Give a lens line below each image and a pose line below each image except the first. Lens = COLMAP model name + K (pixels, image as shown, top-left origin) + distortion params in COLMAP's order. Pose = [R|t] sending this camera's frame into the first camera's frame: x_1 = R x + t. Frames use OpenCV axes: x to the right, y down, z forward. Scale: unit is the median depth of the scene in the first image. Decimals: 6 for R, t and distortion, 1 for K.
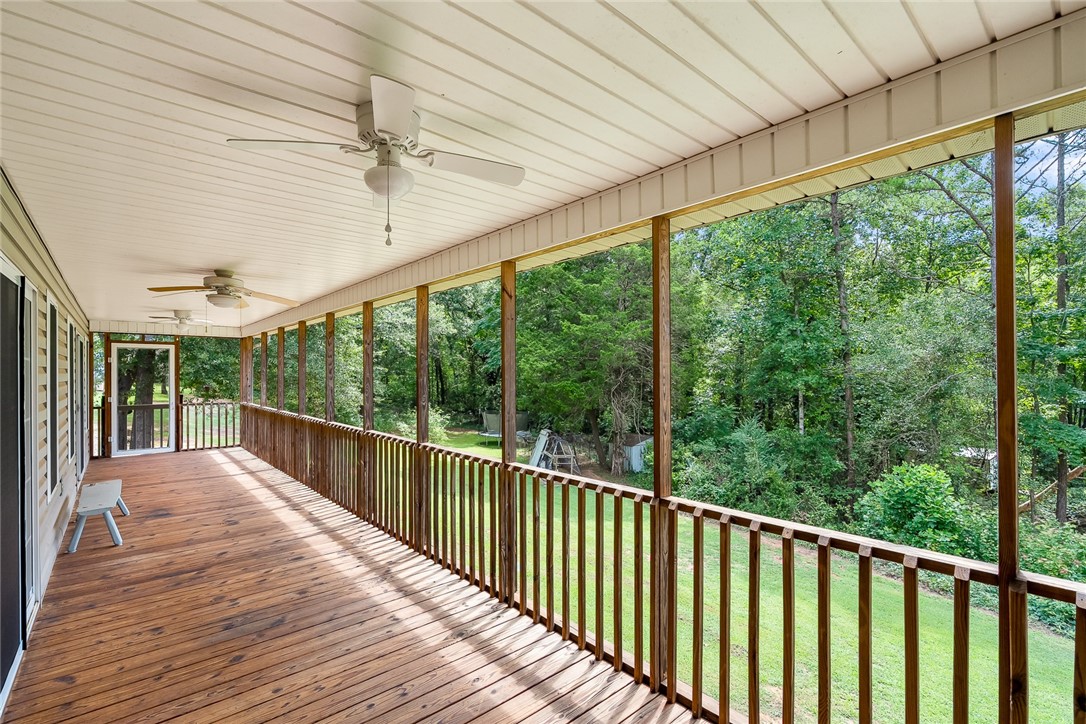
lens RADIAL K [[510.4, 0, 541.9], [0, 510.4, 384.9], [0, 0, 1]] dist [0.001837, 0.000321]
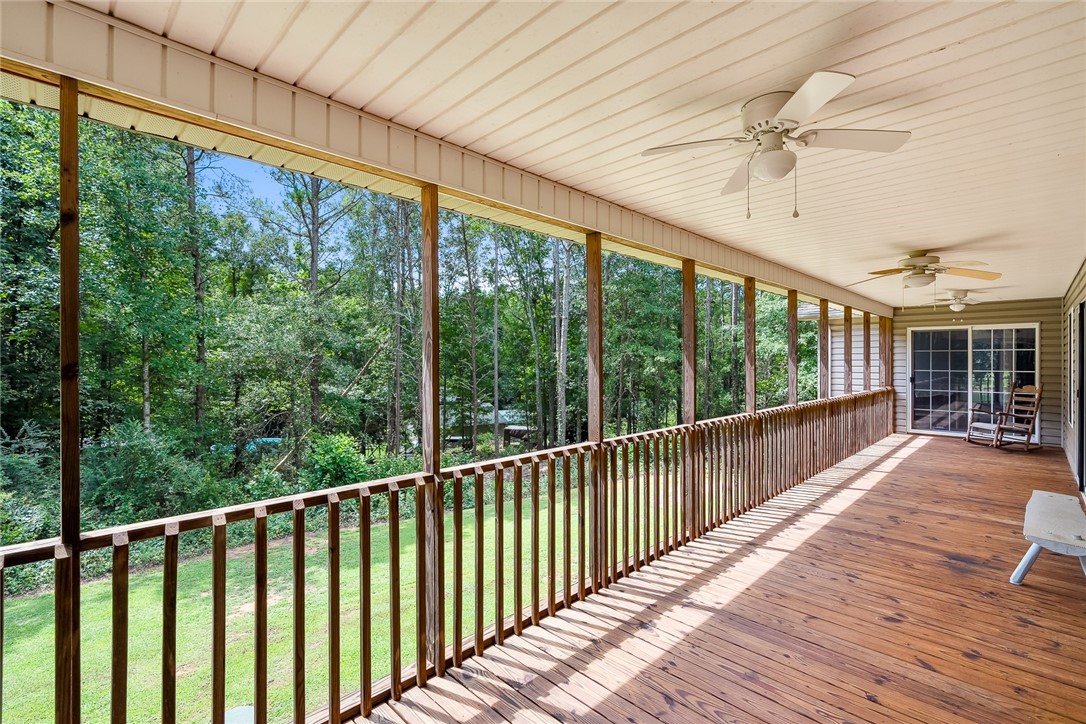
lens RADIAL K [[487.4, 0, 549.1], [0, 487.4, 360.9], [0, 0, 1]] dist [-0.005670, 0.000260]
pose [[-0.099421, -0.017550, 0.994891, -0.997847], [-0.002170, 0.999846, 0.017421, -0.019812], [-0.995043, -0.000427, -0.099444, 1.209970]]
